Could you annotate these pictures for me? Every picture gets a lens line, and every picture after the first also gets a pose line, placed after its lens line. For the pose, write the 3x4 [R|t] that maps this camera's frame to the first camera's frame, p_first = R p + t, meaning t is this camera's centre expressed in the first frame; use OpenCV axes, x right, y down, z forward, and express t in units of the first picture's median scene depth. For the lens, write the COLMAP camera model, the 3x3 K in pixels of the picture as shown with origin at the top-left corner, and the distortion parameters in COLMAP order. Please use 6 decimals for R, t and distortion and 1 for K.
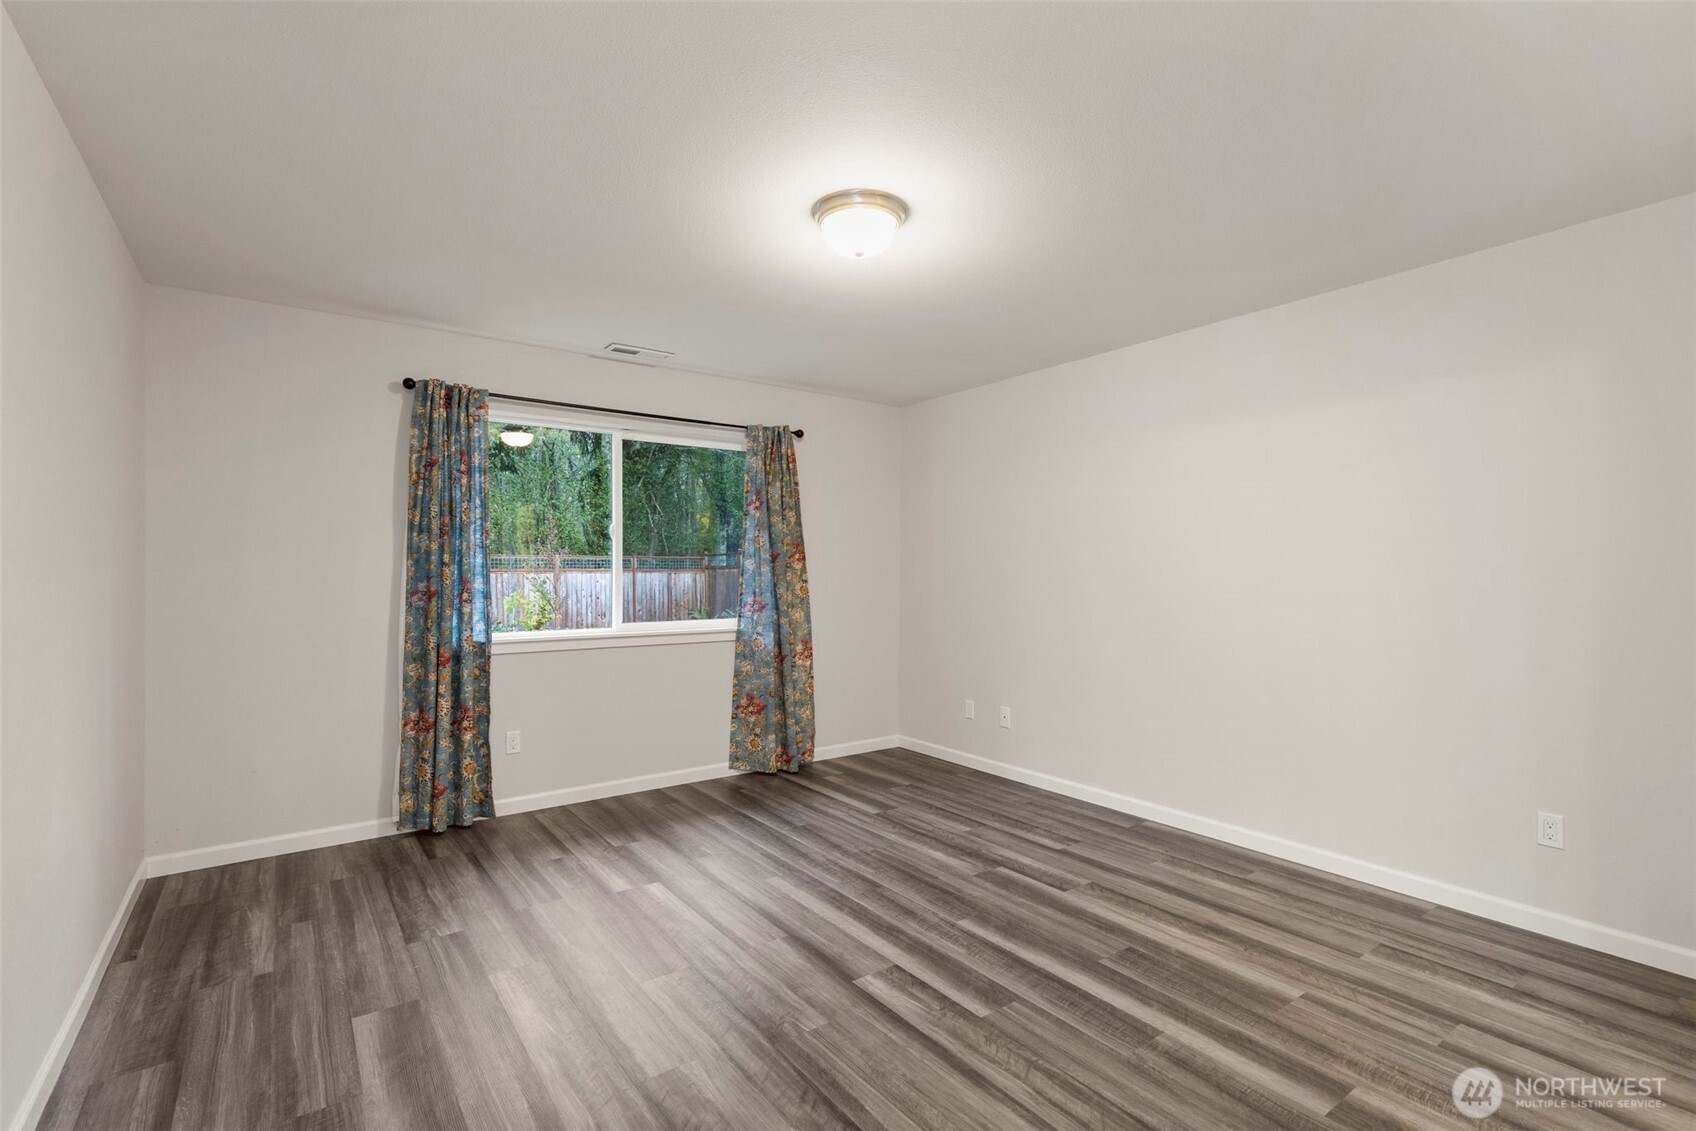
lens RADIAL K [[781.1, 0, 853.1], [0, 781.1, 569.5], [0, 0, 1]] dist [-0.002423, -0.001196]
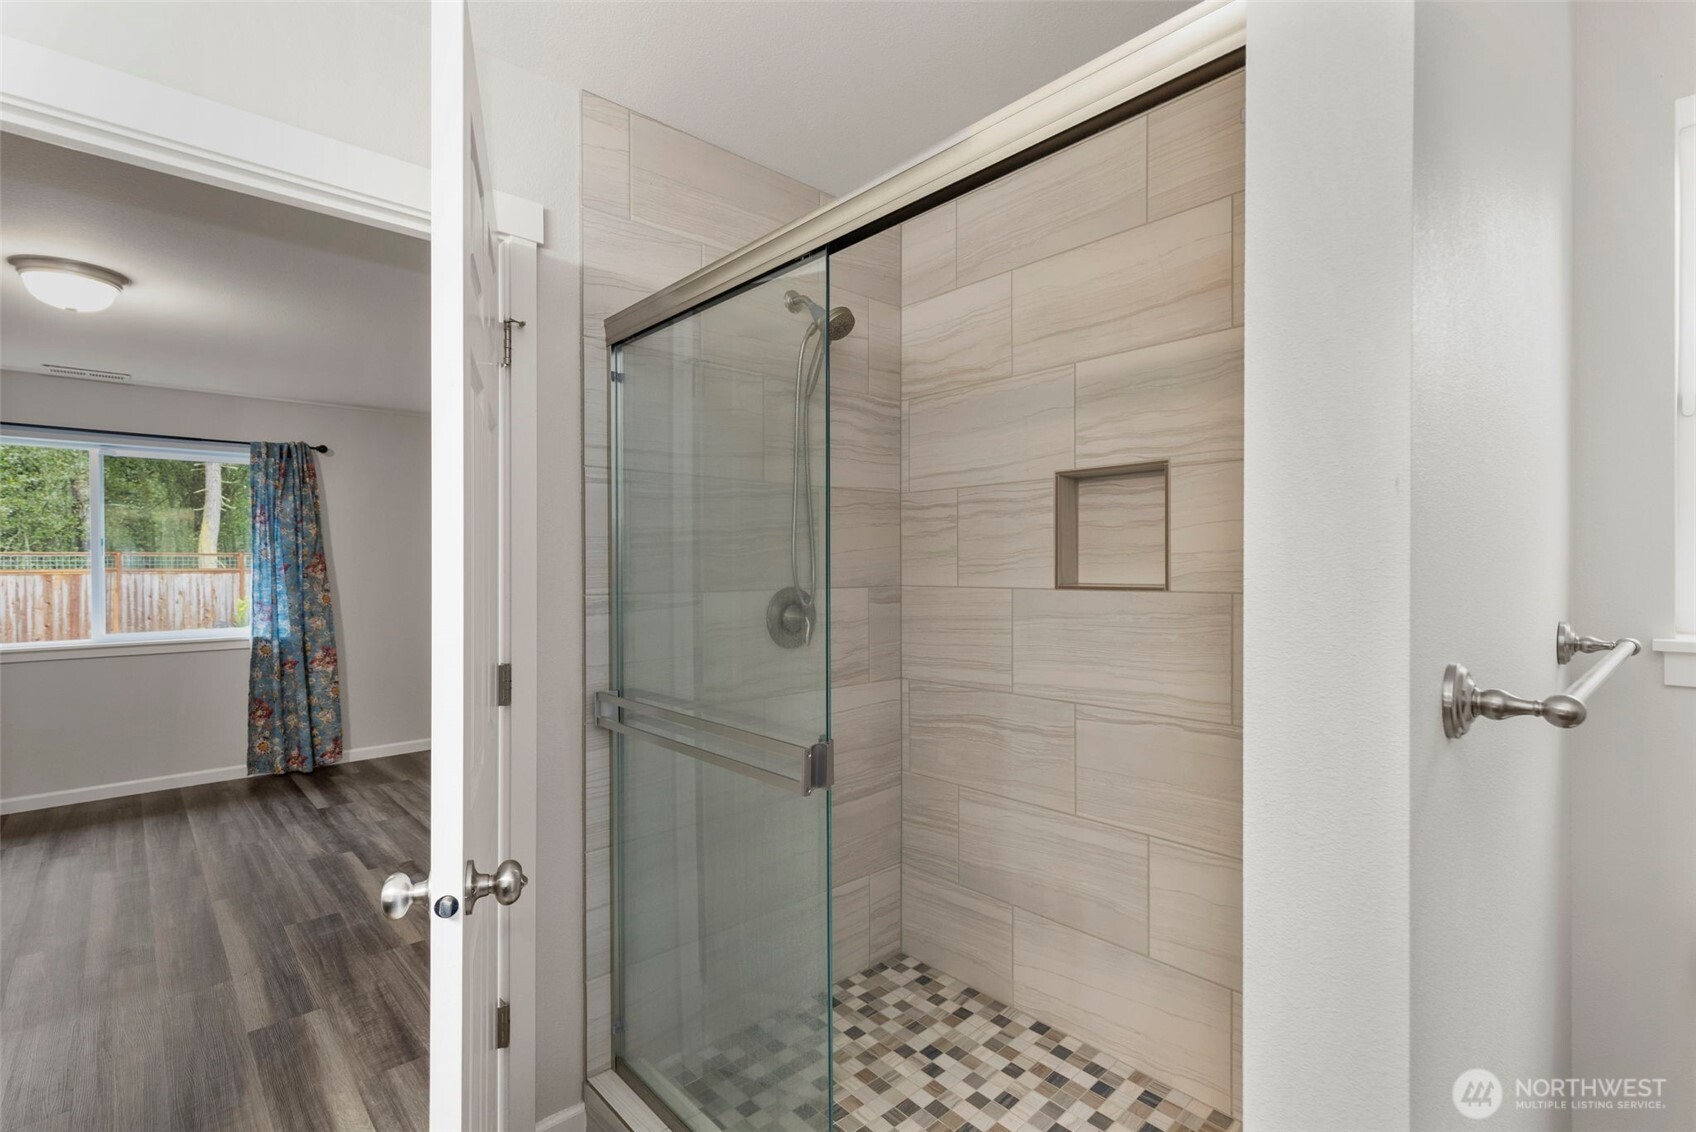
lens RADIAL K [[781.1, 0, 847.8], [0, 781.1, 566.7], [0, 0, 1]] dist [-0.002423, -0.001196]
pose [[0.990157, -0.001912, 0.139949, 0.502418], [0.001167, 0.999985, 0.005406, -0.022777], [-0.139957, -0.005190, 0.990144, -0.140499]]
